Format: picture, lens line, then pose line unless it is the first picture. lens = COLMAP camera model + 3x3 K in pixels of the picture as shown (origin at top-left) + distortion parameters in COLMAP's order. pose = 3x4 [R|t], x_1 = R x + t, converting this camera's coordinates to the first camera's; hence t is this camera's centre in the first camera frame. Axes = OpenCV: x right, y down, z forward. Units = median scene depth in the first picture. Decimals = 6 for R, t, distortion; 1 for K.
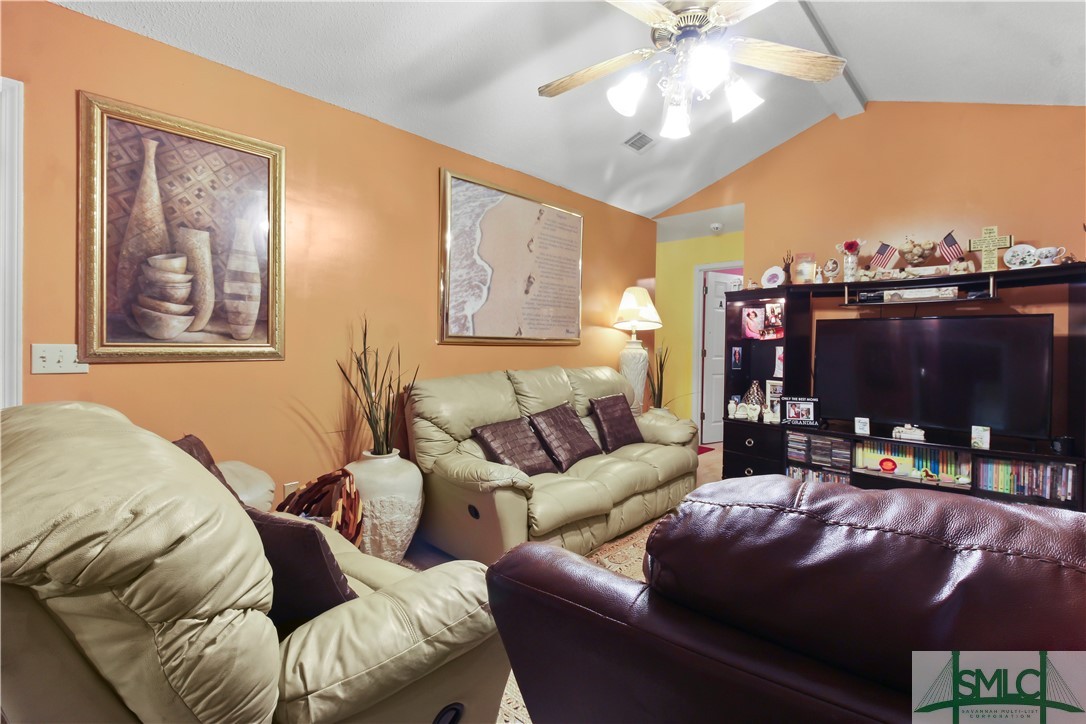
lens RADIAL K [[498.6, 0, 547.4], [0, 498.6, 345.8], [0, 0, 1]] dist [-0.001053, -0.000833]
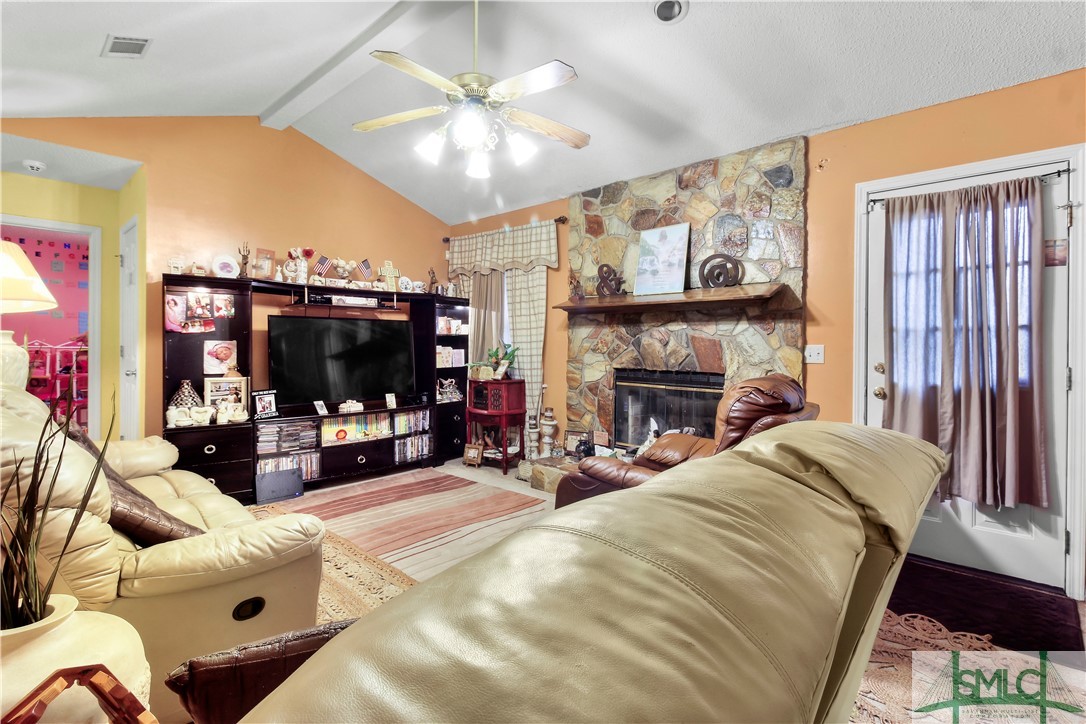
lens RADIAL K [[498.6, 0, 547.4], [0, 498.6, 345.8], [0, 0, 1]] dist [-0.001053, -0.000833]
pose [[-0.009163, -0.012890, 0.999875, -0.517077], [-0.004000, 0.999909, 0.012853, -0.003488], [-0.999950, -0.003881, -0.009214, 0.437264]]
